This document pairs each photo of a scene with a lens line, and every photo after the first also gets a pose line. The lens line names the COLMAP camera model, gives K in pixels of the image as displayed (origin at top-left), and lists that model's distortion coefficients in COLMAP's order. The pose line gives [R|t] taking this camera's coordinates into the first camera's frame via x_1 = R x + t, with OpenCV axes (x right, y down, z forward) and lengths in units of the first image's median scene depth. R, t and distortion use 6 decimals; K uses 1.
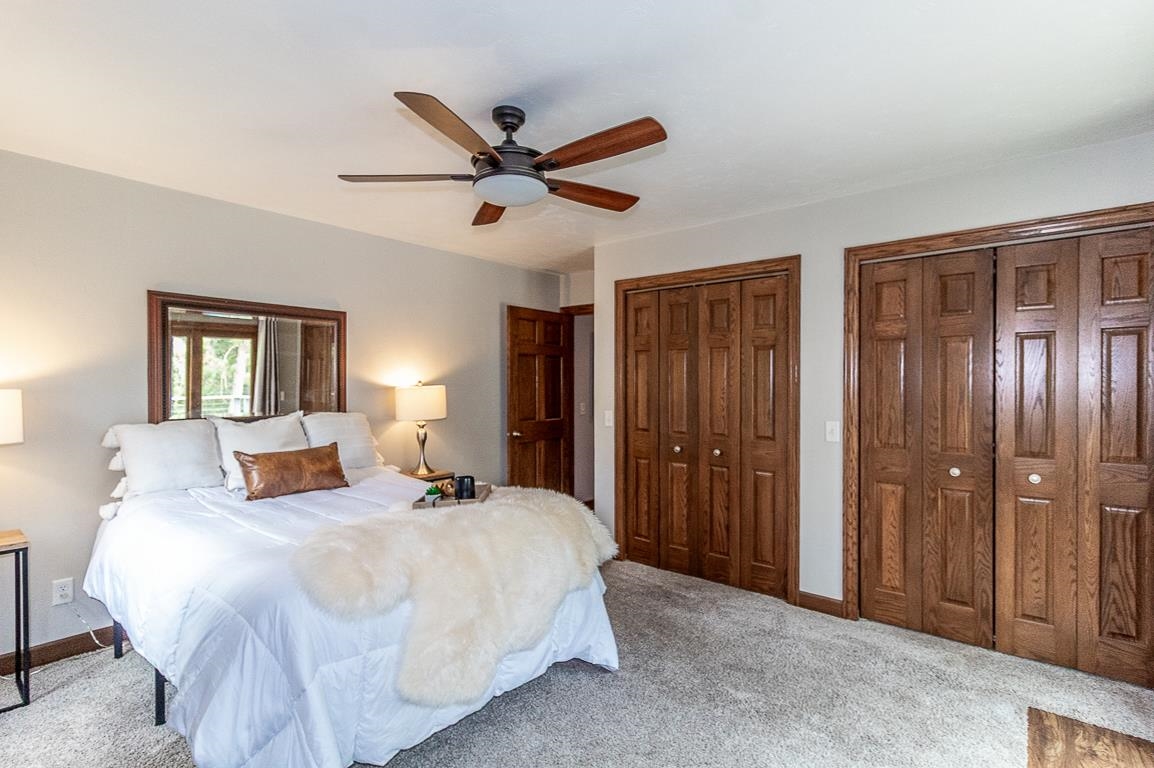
lens RADIAL K [[555.6, 0, 580.1], [0, 555.6, 376.5], [0, 0, 1]] dist [0.000417, -0.000019]
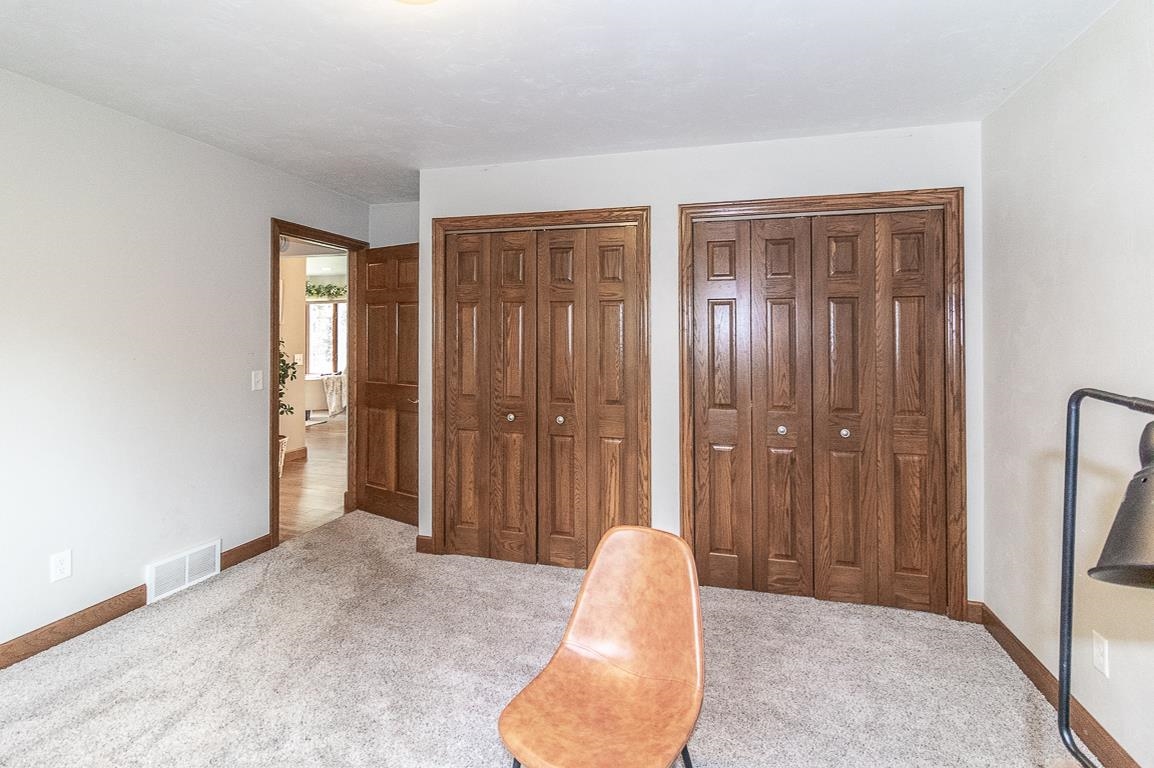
lens RADIAL K [[606.5, 0, 555.5], [0, 606.5, 333.2], [0, 0, 1]] dist [0.002434, 0.000296]
pose [[0.922692, 0.013480, 0.385302, -0.128388], [-0.012870, 0.999909, -0.004163, 0.001653], [-0.385323, -0.001117, 0.922781, 0.106387]]
